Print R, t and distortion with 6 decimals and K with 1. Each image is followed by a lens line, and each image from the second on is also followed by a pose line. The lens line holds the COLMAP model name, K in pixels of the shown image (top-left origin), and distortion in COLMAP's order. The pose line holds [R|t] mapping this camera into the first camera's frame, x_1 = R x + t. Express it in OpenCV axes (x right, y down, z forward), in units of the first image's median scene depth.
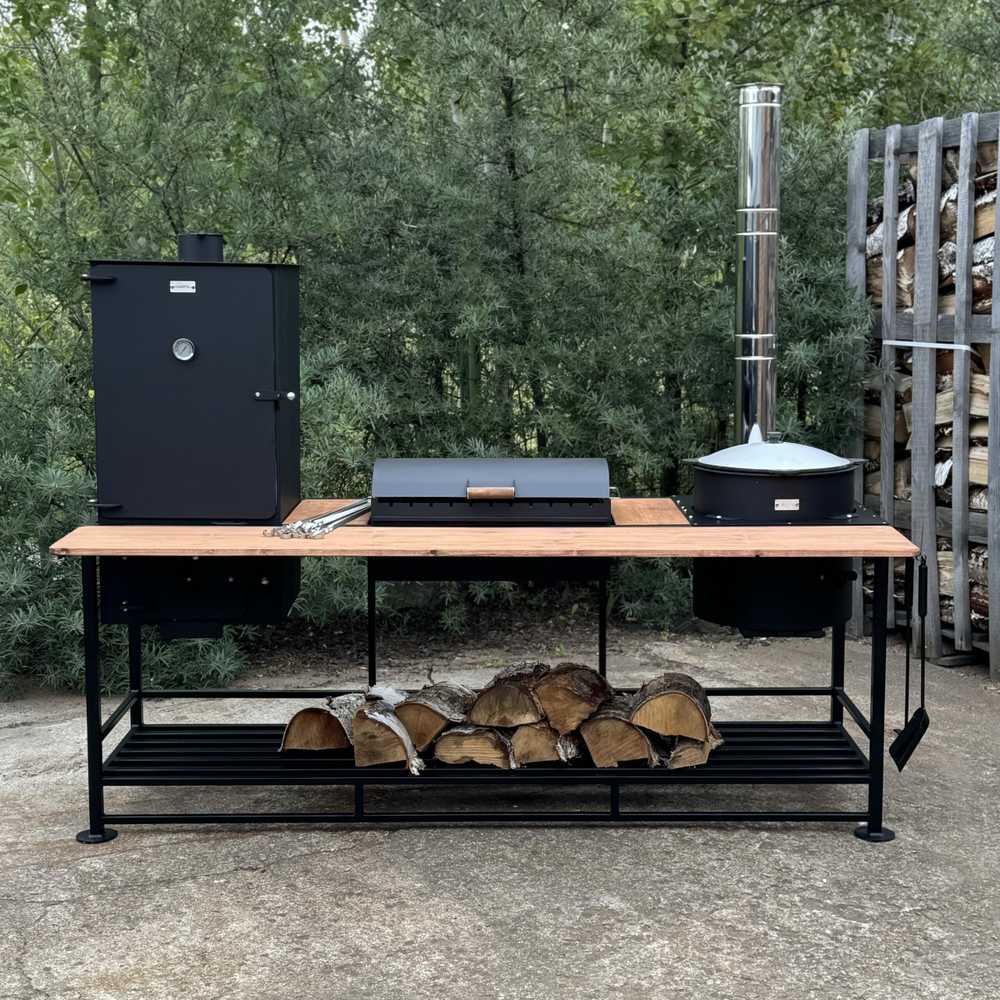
lens RADIAL K [[1677.9, 0, 503.5], [0, 1677.9, 501.3], [0, 0, 1]] dist [0.140990, 0.000000]
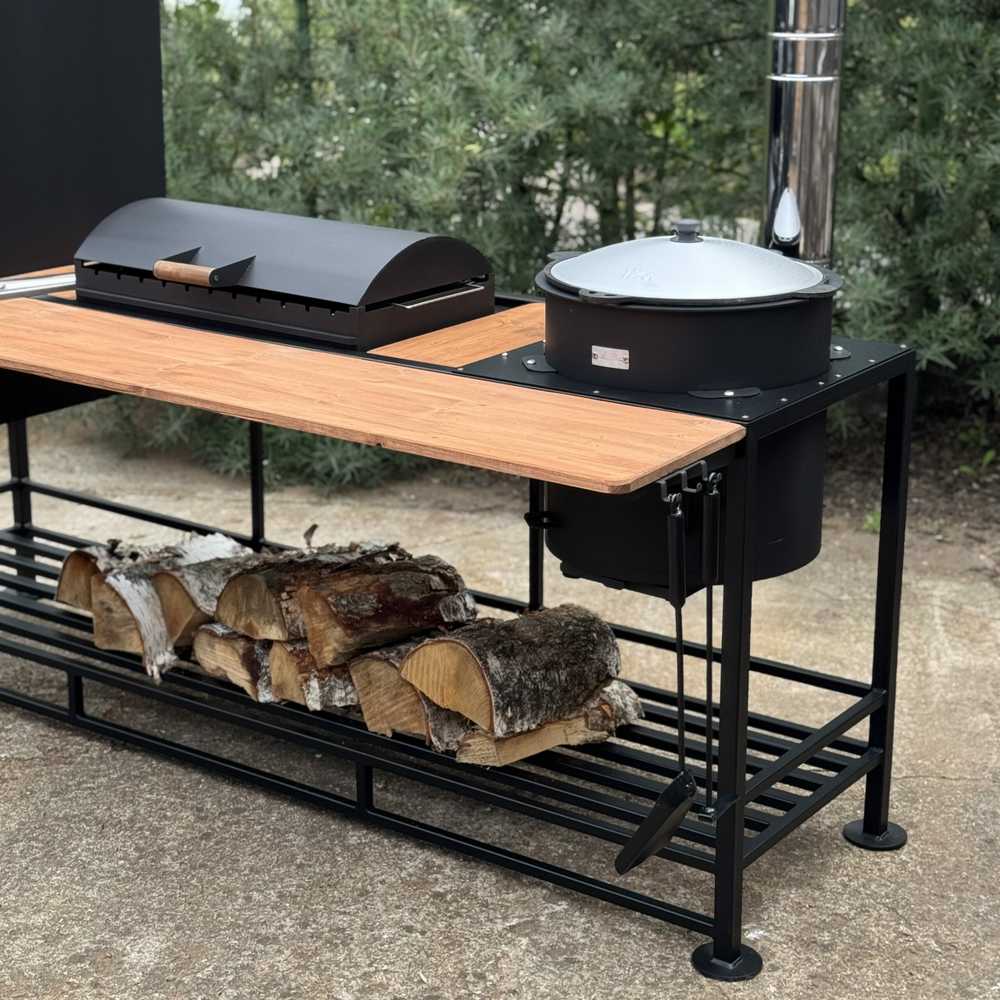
lens RADIAL K [[2056.3, 0, 497.4], [0, 2056.3, 498.3], [0, 0, 1]] dist [0.138912, 0.000000]
pose [[0.812087, 0.175648, -0.556473, 0.510751], [-0.088722, 0.979701, 0.179762, -0.069263], [0.576752, -0.096611, 0.811187, 0.417992]]
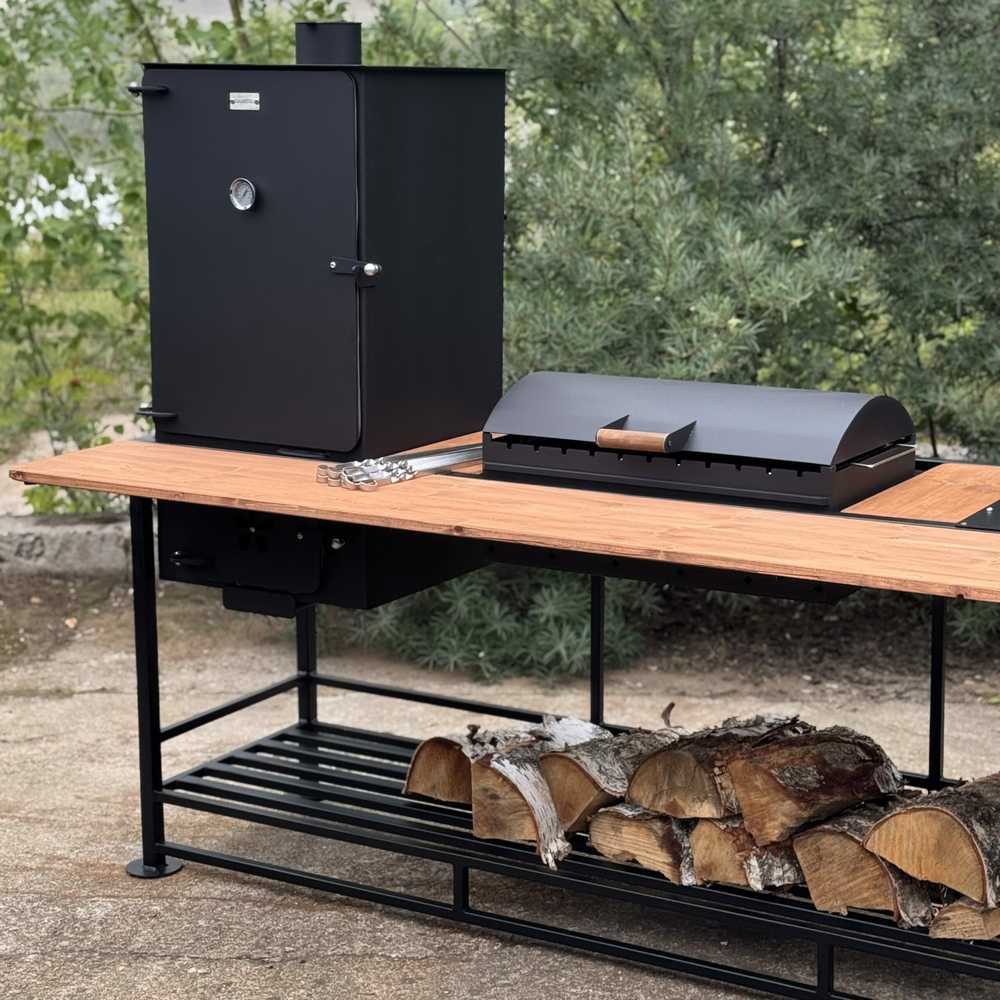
lens RADIAL K [[2147.5, 0, 503.7], [0, 2147.5, 504.9], [0, 0, 1]] dist [0.136856, 0.000000]
pose [[0.859190, 0.096020, -0.502566, 0.336622], [-0.067755, 0.994935, 0.074257, -0.035461], [0.507150, -0.029750, 0.861344, 0.286271]]
